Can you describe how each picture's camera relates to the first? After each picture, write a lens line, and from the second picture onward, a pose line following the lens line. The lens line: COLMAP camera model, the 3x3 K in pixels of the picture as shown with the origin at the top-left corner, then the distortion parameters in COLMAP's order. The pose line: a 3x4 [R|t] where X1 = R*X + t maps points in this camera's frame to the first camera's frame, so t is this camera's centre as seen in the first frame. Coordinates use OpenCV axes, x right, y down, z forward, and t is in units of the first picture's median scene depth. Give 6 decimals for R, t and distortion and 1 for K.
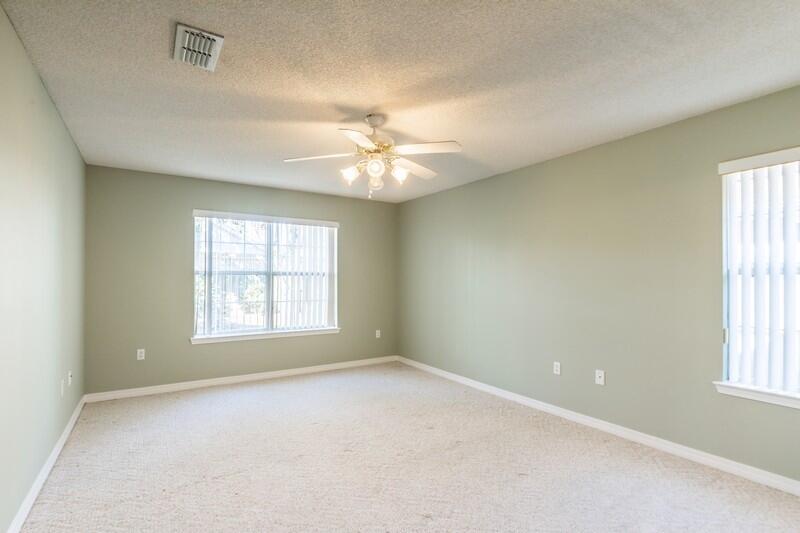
lens RADIAL K [[391.0, 0, 390.9], [0, 391.0, 274.5], [0, 0, 1]] dist [0.001089, 0.000162]
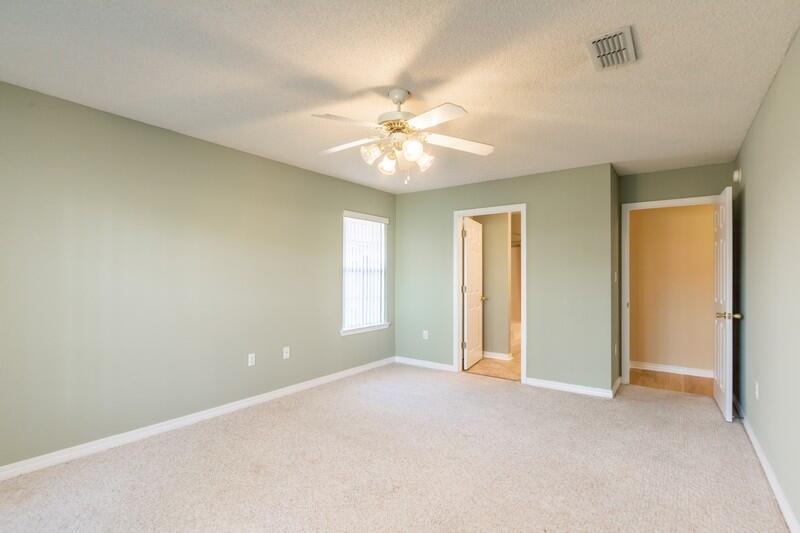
lens RADIAL K [[382.0, 0, 400.0], [0, 382.0, 266.5], [0, 0, 1]] dist [0.002734, 0.000304]
pose [[-0.366815, 0.015799, 0.930160, -0.602496], [-0.015445, 0.999615, -0.023070, 0.011039], [-0.930166, -0.022828, -0.366430, 0.926501]]
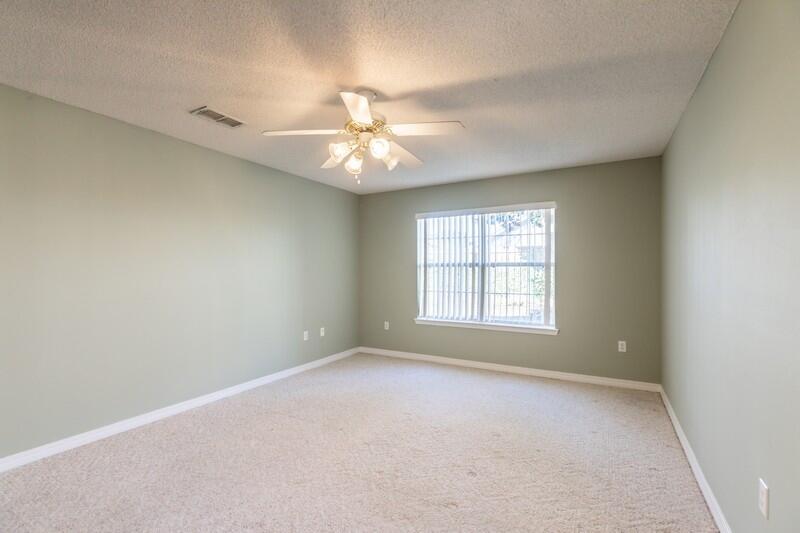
lens RADIAL K [[365.8, 0, 400.0], [0, 365.8, 266.5], [0, 0, 1]] dist [0.001719, 0.000092]
pose [[0.458552, -0.012770, -0.888576, 0.539075], [0.014199, 0.999874, -0.007042, 0.007270], [0.888554, -0.009388, 0.458676, 0.471456]]
